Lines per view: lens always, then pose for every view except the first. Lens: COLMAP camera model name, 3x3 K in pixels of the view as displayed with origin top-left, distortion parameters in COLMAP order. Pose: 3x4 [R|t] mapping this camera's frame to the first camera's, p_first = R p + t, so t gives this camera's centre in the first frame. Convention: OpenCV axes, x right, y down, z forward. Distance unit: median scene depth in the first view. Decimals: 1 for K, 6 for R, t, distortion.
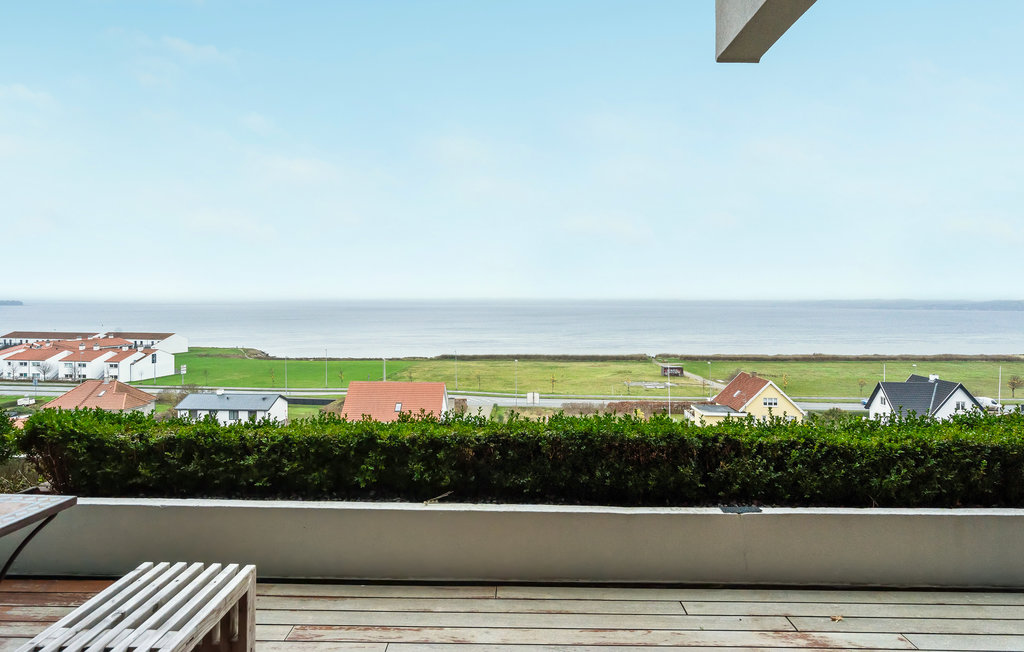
lens RADIAL K [[595.2, 0, 512.0], [0, 595.2, 326.0], [0, 0, 1]] dist [-0.041126, 0.000067]
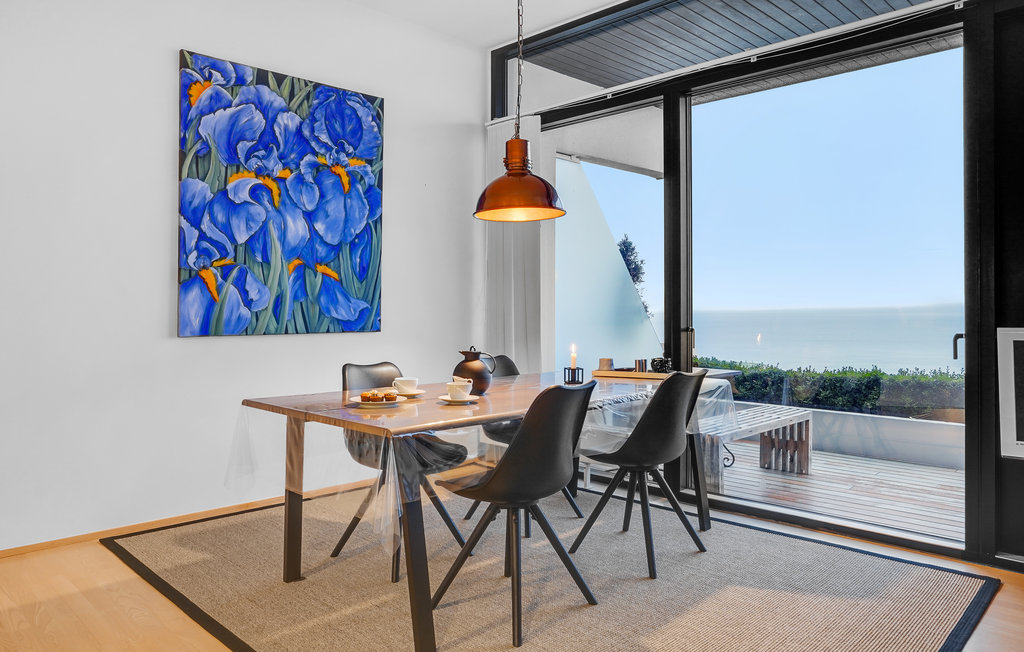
lens RADIAL K [[691.9, 0, 512.5], [0, 691.9, 300.3], [0, 0, 1]] dist [-0.042136, 0.001123]
pose [[0.721888, -0.031101, -0.691311, 0.337894], [-0.005807, 0.998682, -0.050993, 0.077297], [0.691986, 0.040825, 0.720756, -1.024000]]
